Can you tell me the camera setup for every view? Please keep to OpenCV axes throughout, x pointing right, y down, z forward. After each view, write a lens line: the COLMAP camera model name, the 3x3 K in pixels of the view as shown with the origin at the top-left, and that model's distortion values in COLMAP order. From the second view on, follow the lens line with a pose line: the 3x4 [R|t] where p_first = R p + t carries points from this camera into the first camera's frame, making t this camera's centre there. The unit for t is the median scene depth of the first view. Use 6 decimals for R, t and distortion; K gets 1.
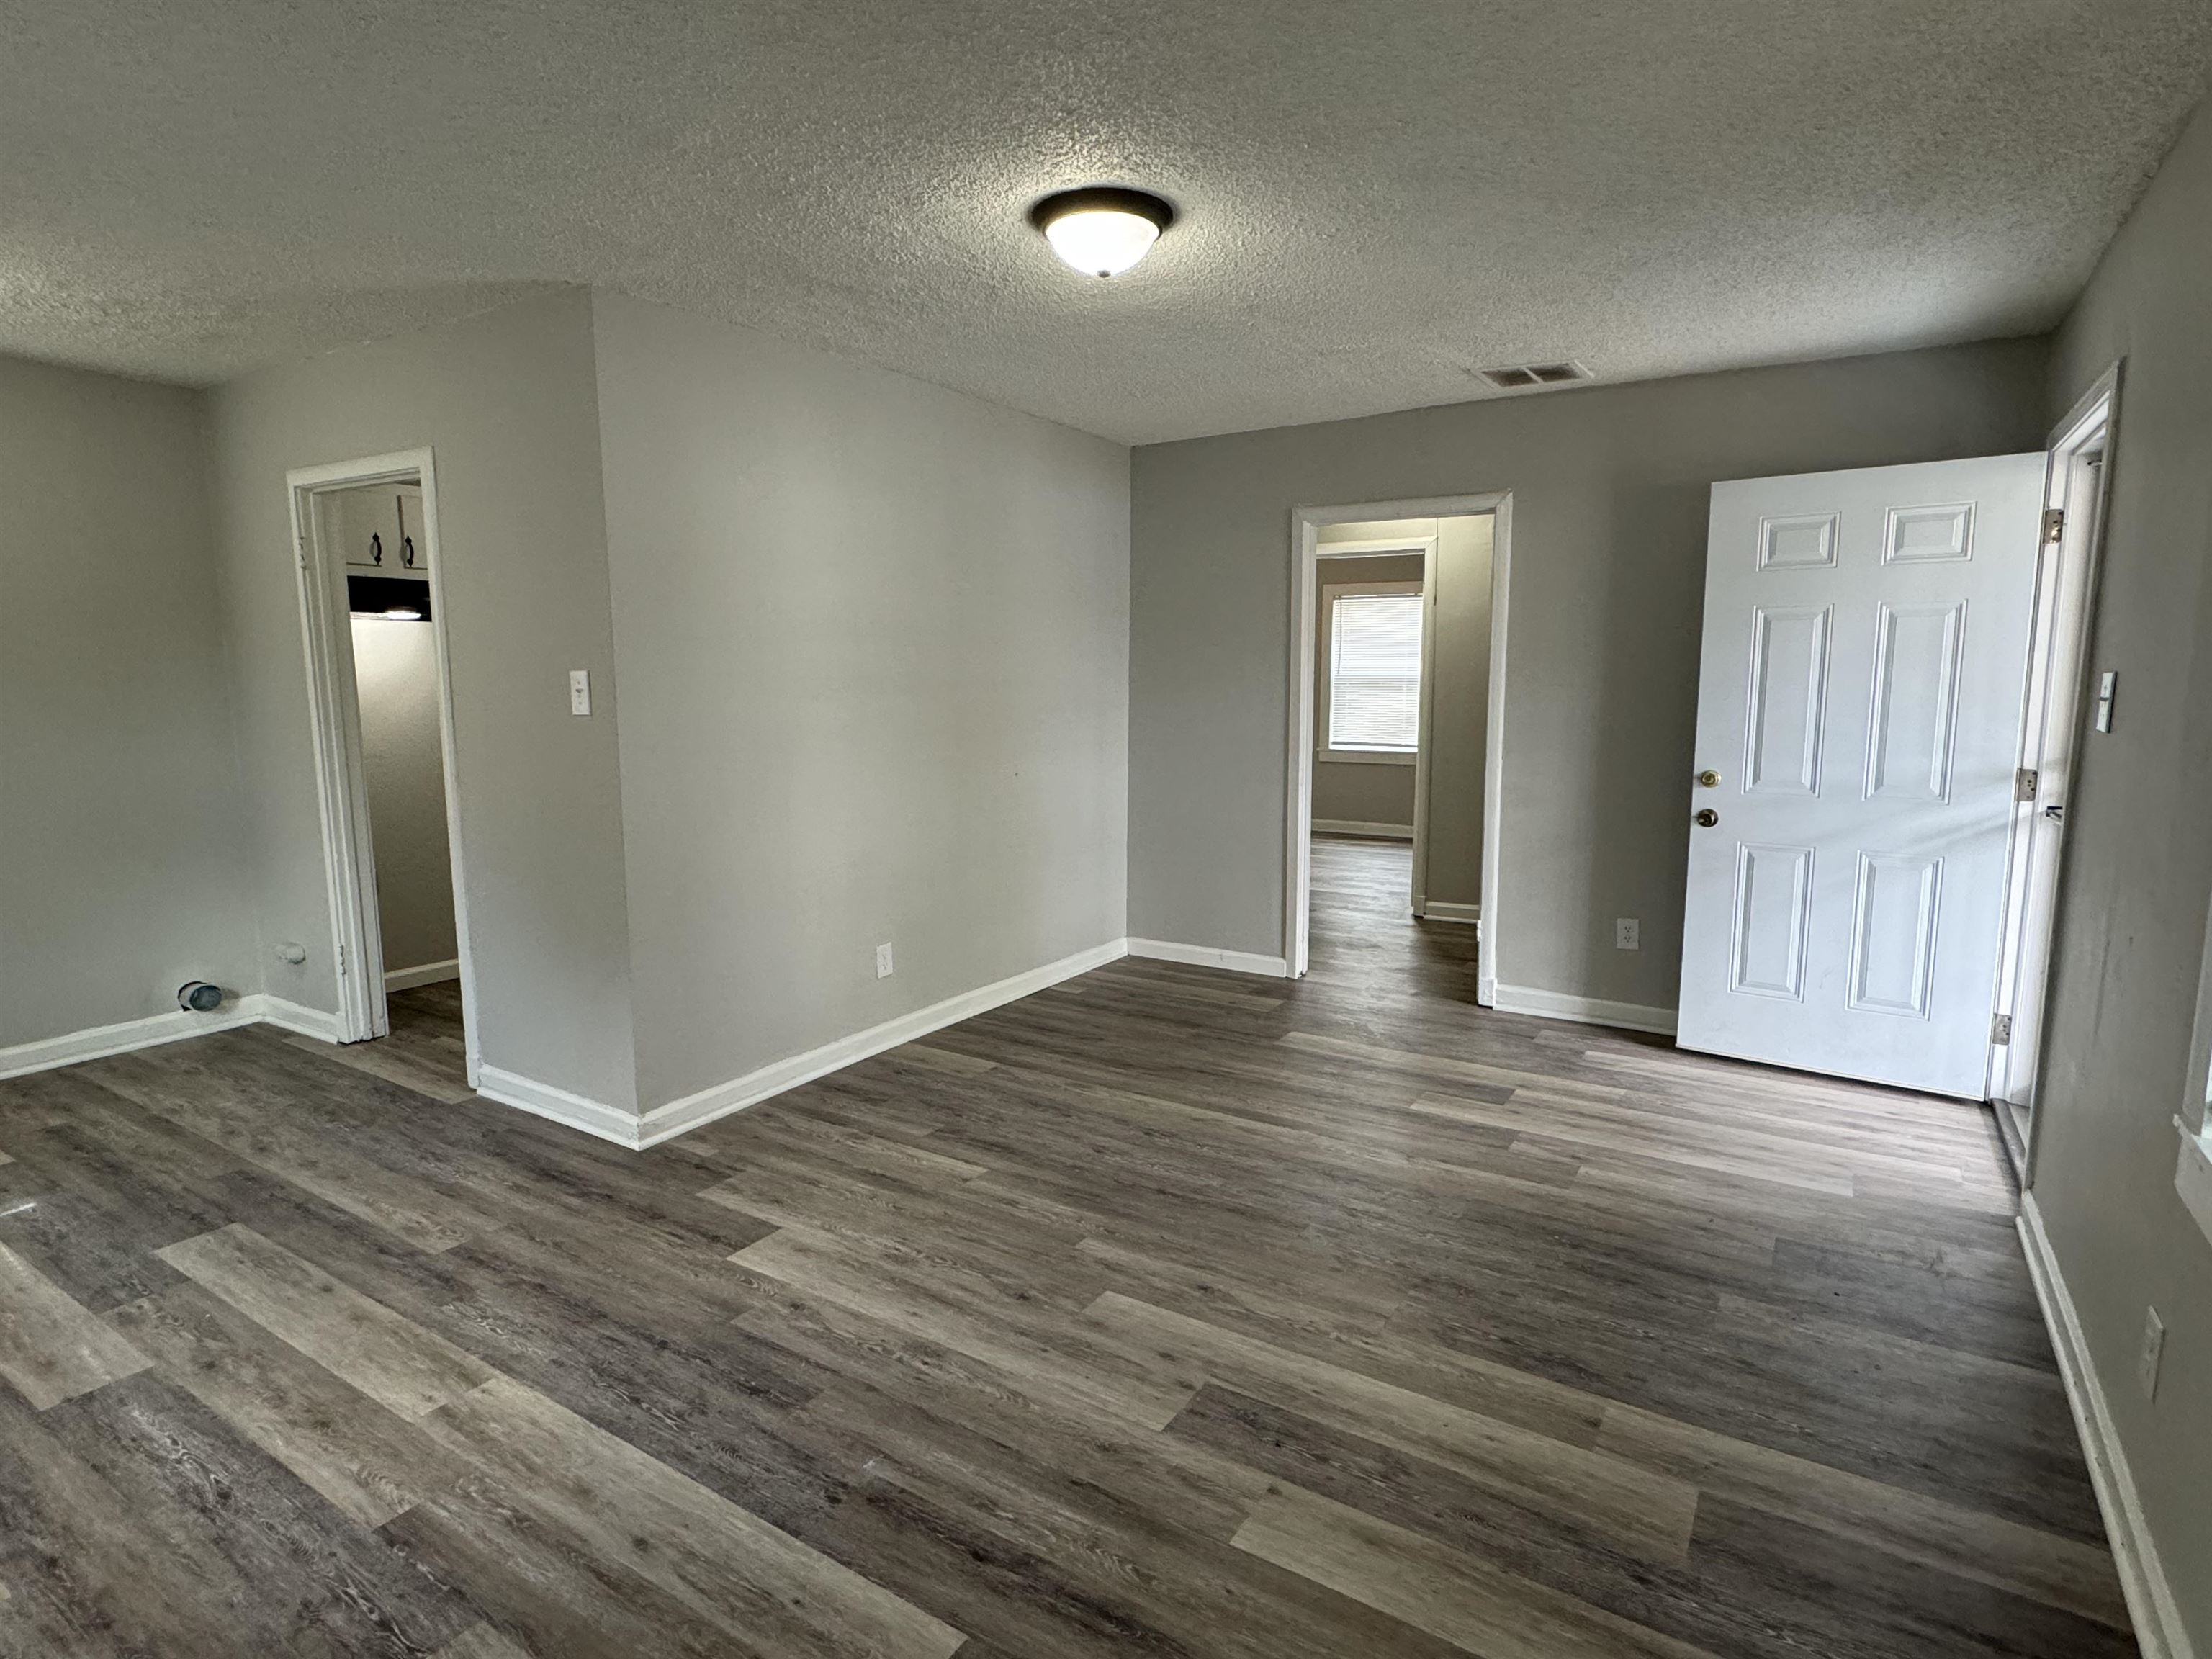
lens RADIAL K [[1170.9, 0, 1103.7], [0, 1170.9, 823.7], [0, 0, 1]] dist [-0.002056, 0.001431]
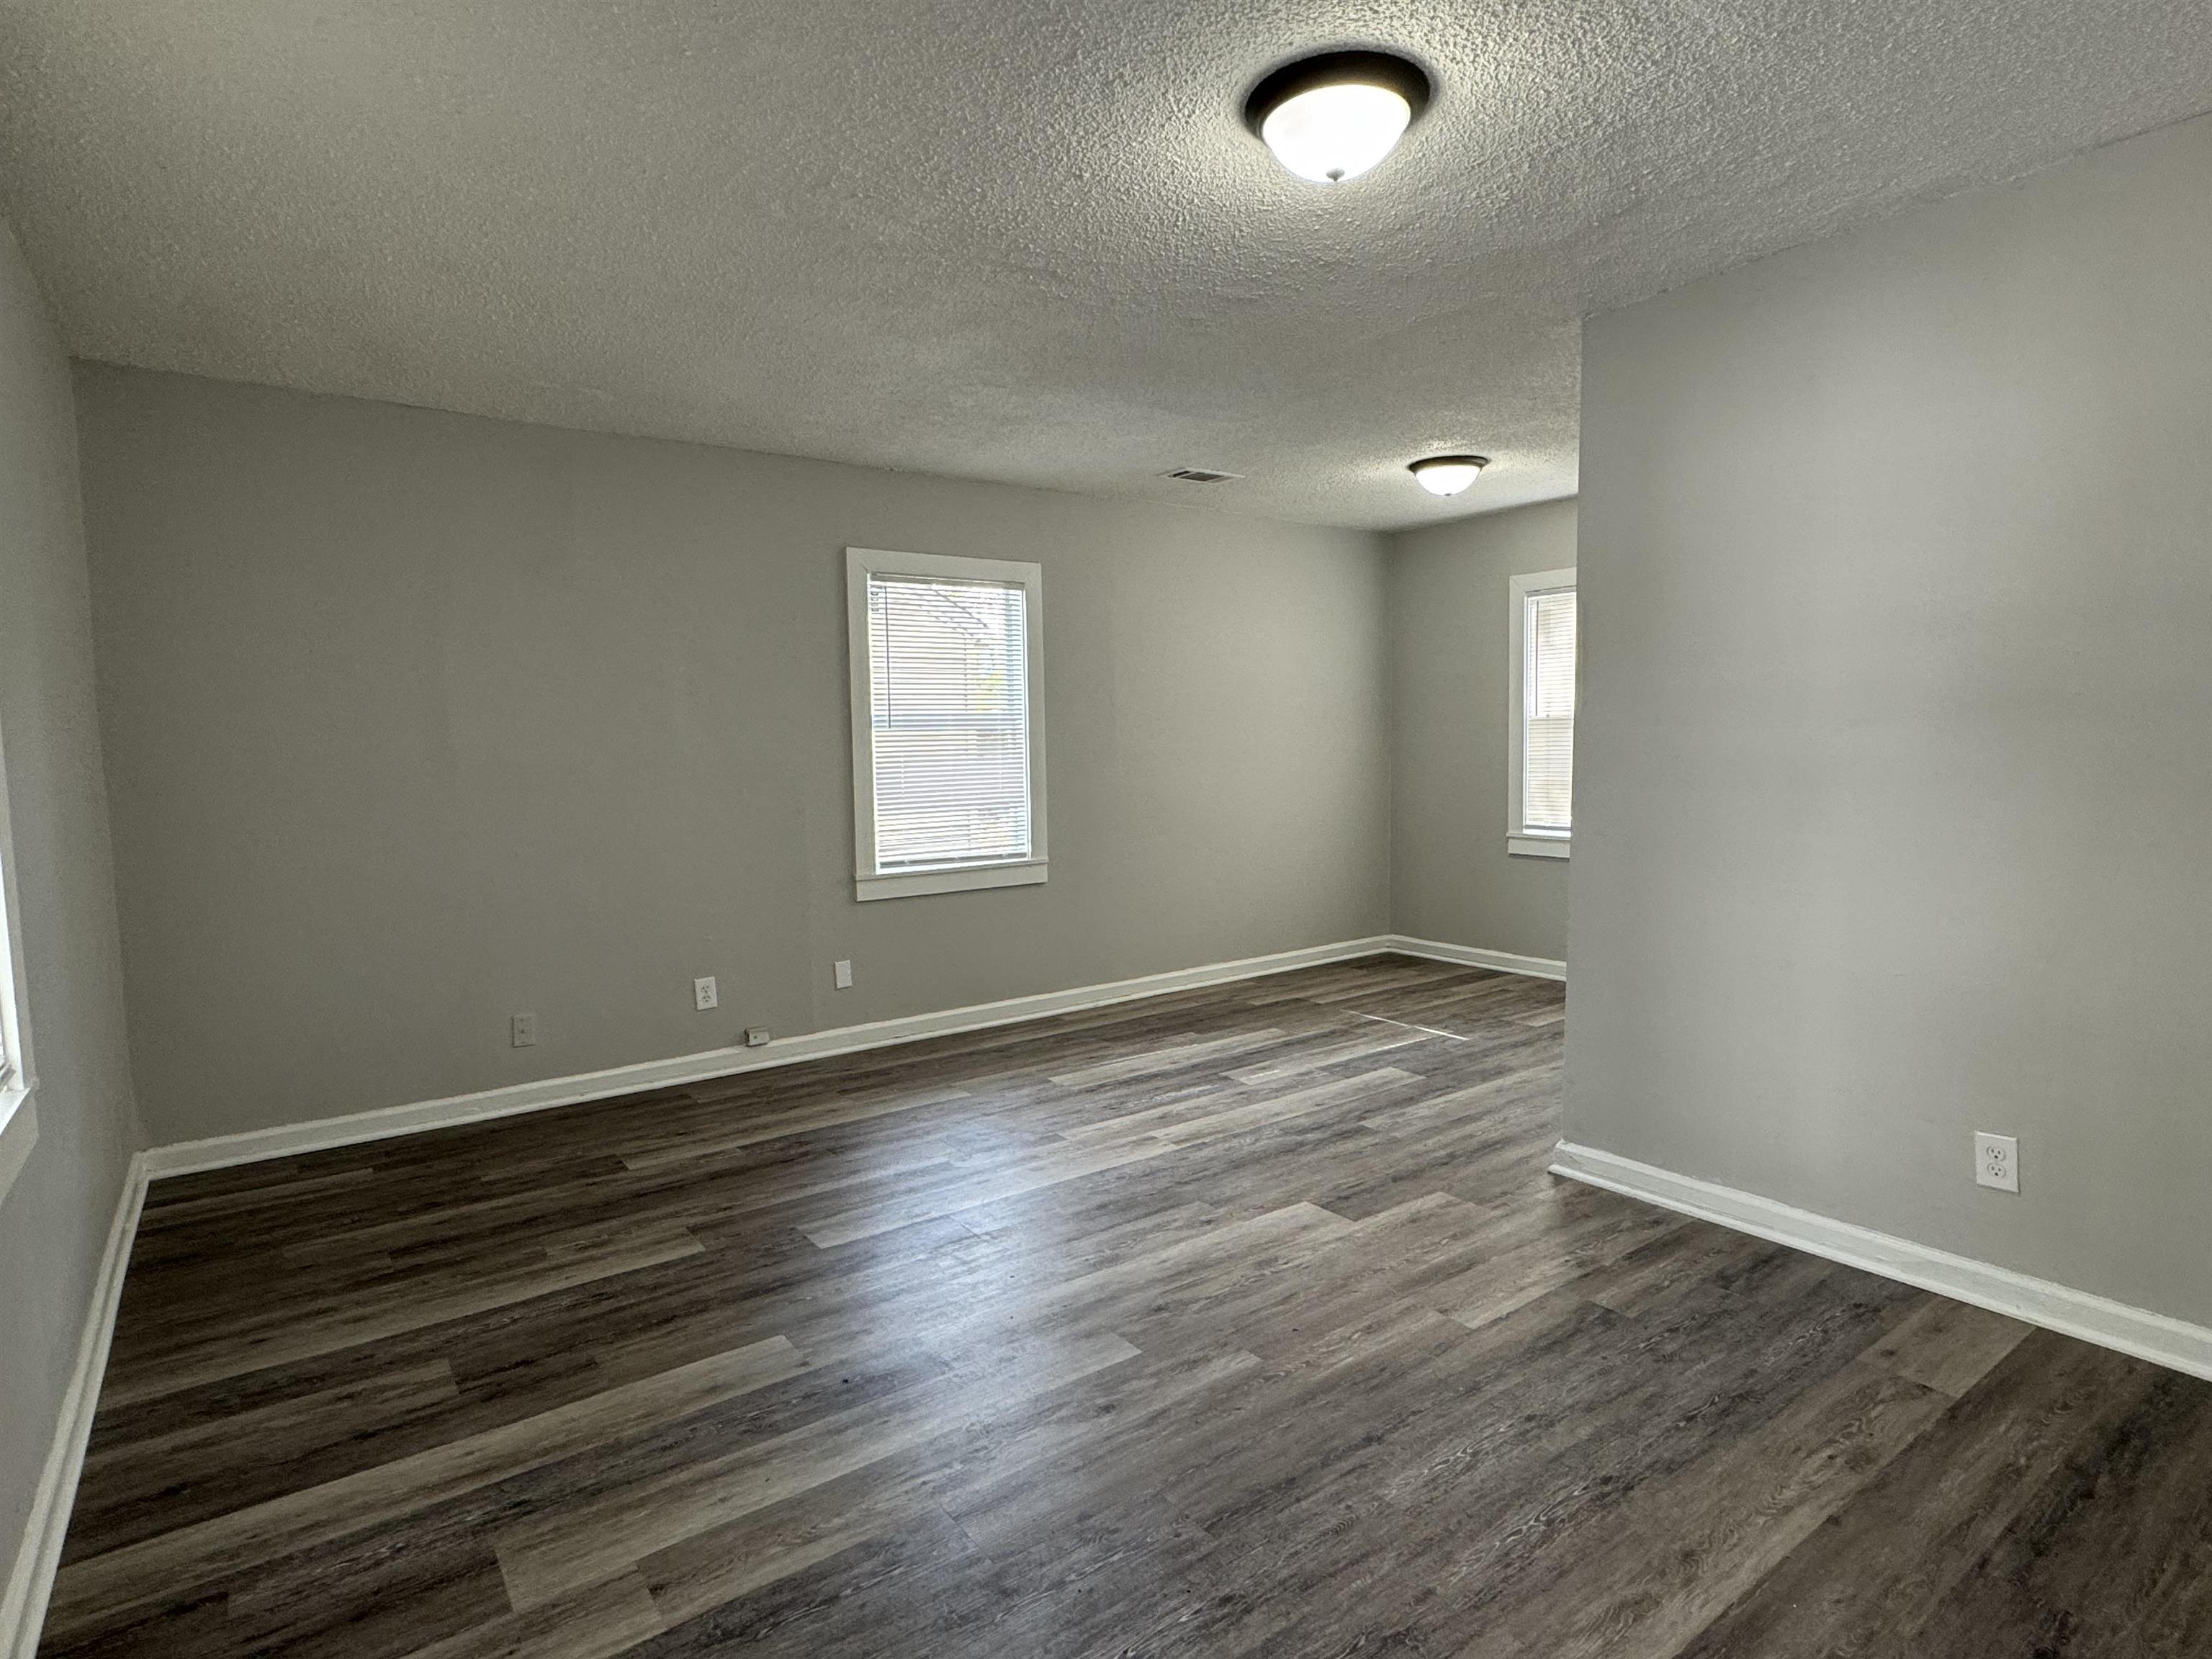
lens RADIAL K [[1170.9, 0, 1103.7], [0, 1170.9, 823.7], [0, 0, 1]] dist [-0.002056, 0.001431]
pose [[-0.366793, 0.077177, -0.927096, 0.751878], [-0.107262, 0.986399, 0.124550, -0.114305], [0.924098, 0.145126, -0.353526, 1.102406]]
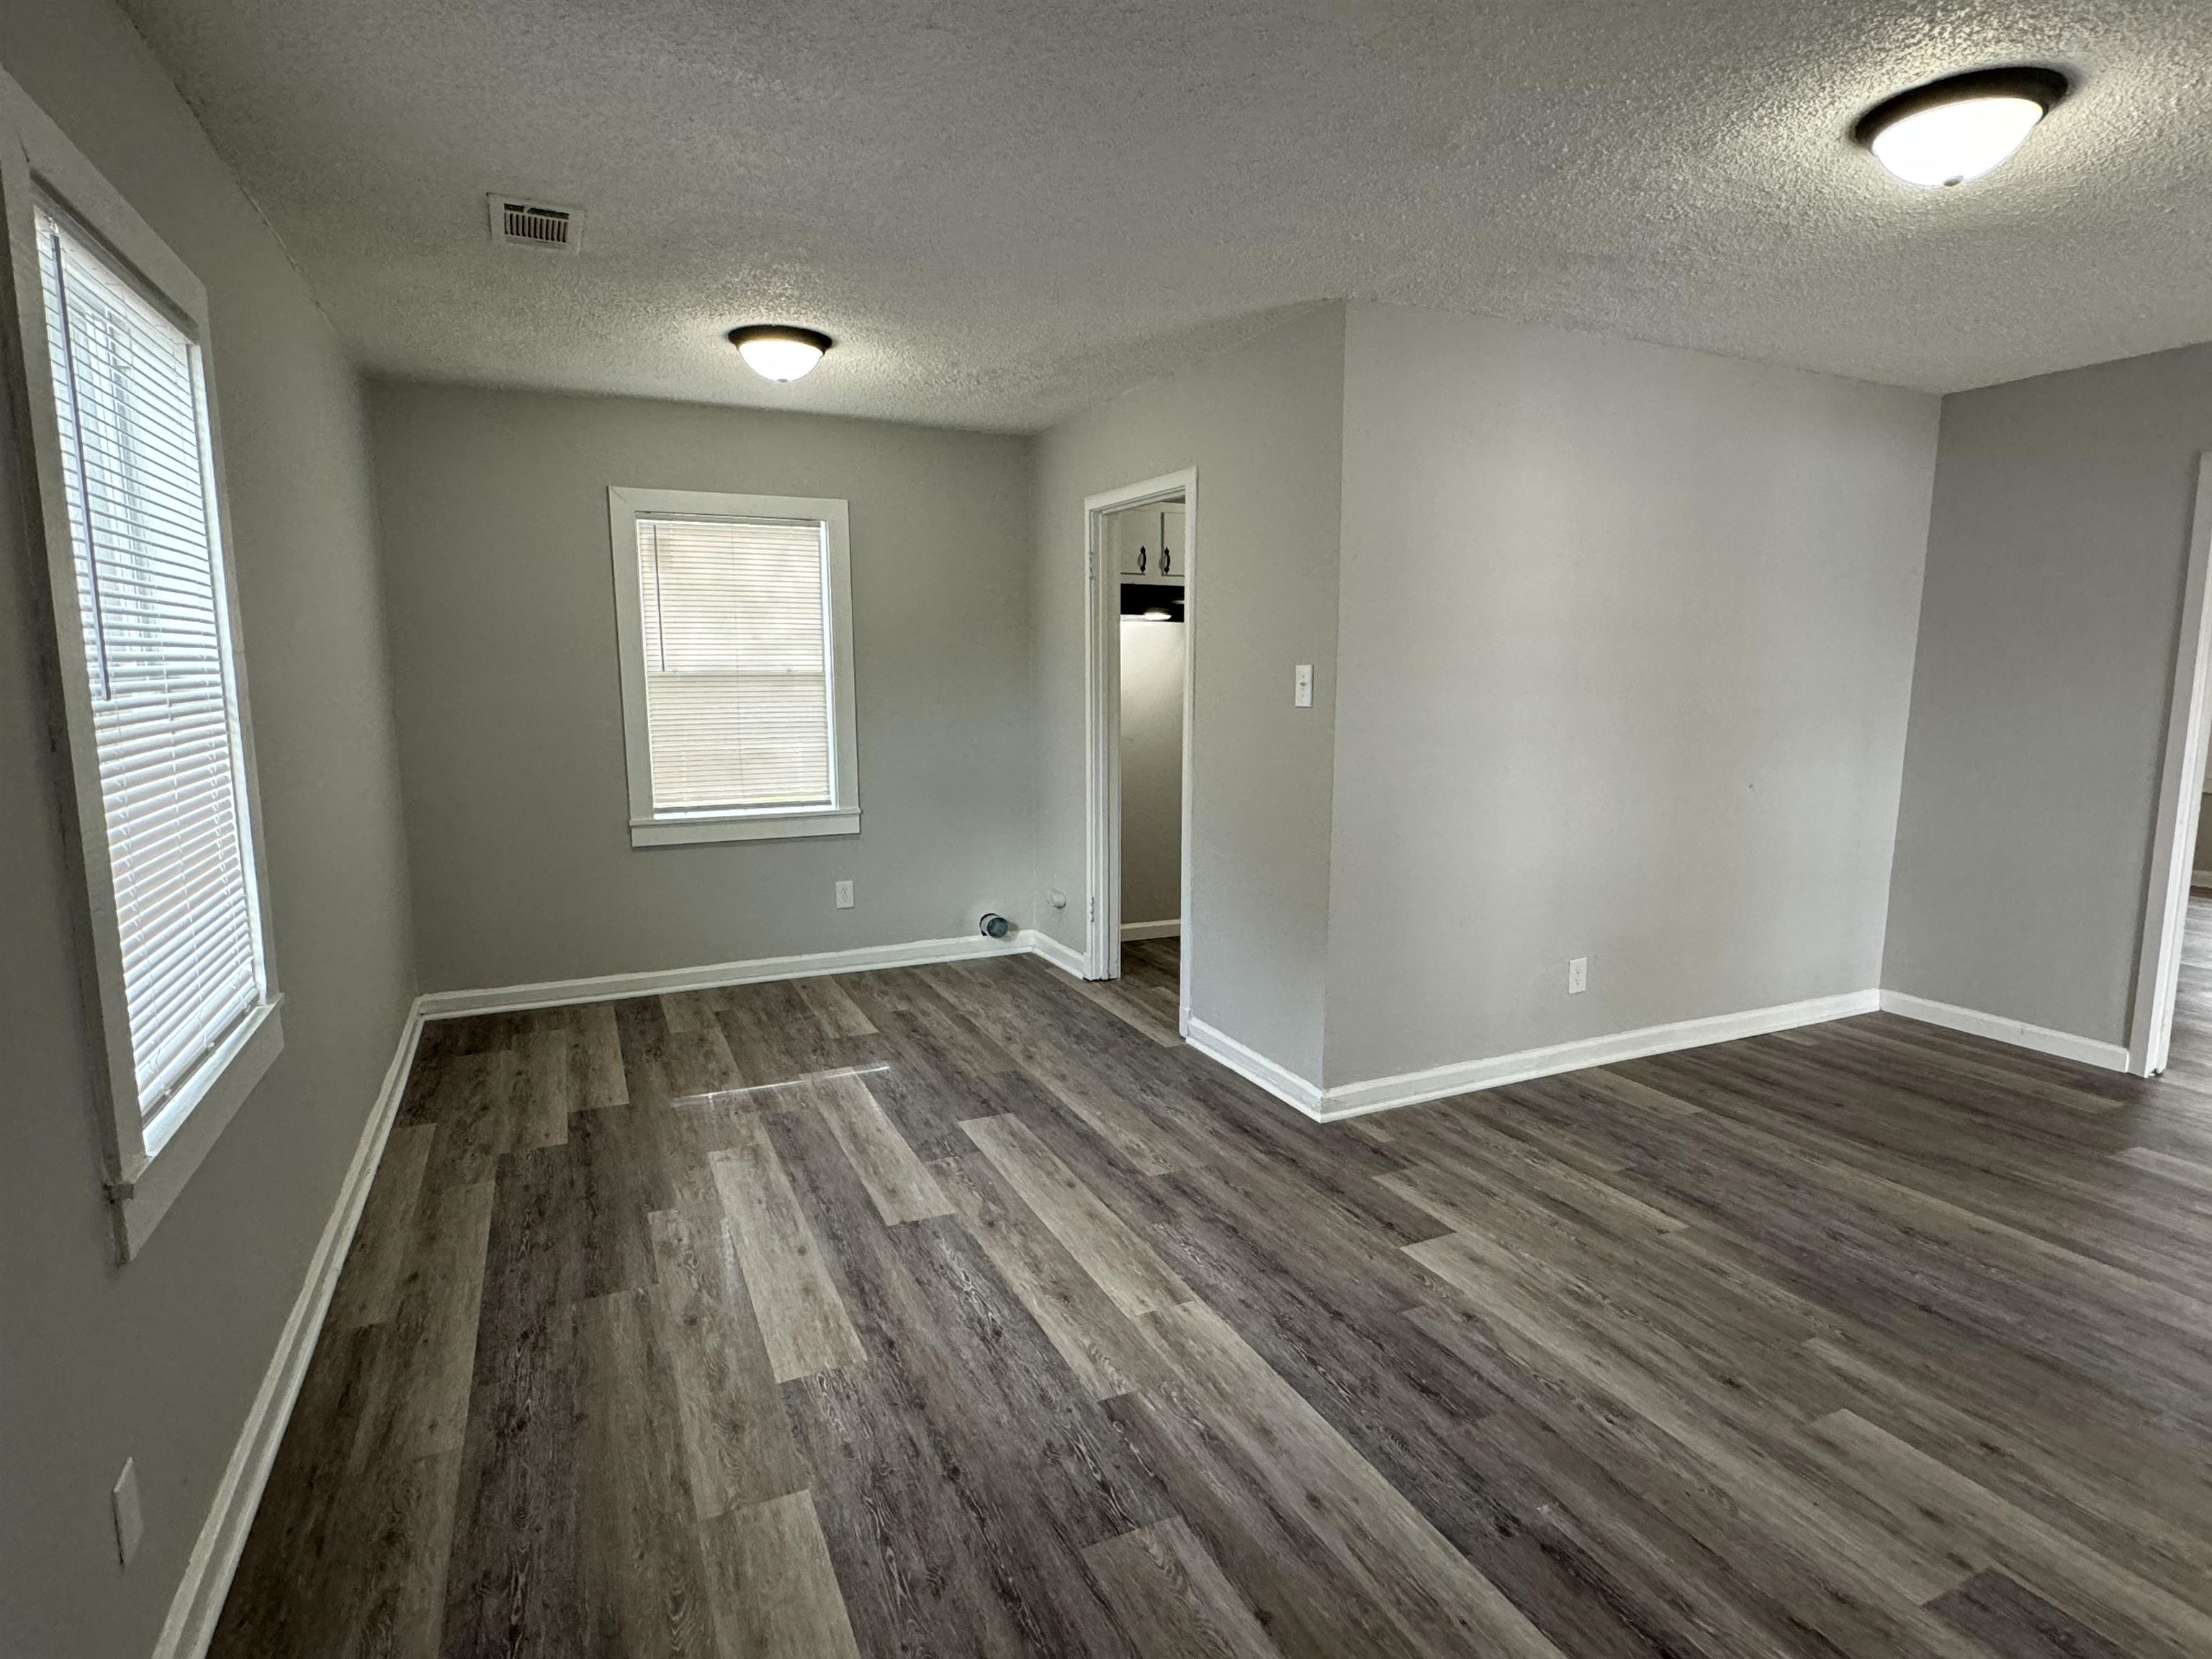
lens RADIAL K [[1170.9, 0, 1103.7], [0, 1170.9, 823.7], [0, 0, 1]] dist [-0.002056, 0.001431]
pose [[0.844961, 0.075202, -0.529515, -0.029467], [-0.073524, 0.996998, 0.024269, 0.000693], [0.529750, 0.018426, 0.847954, 0.002021]]
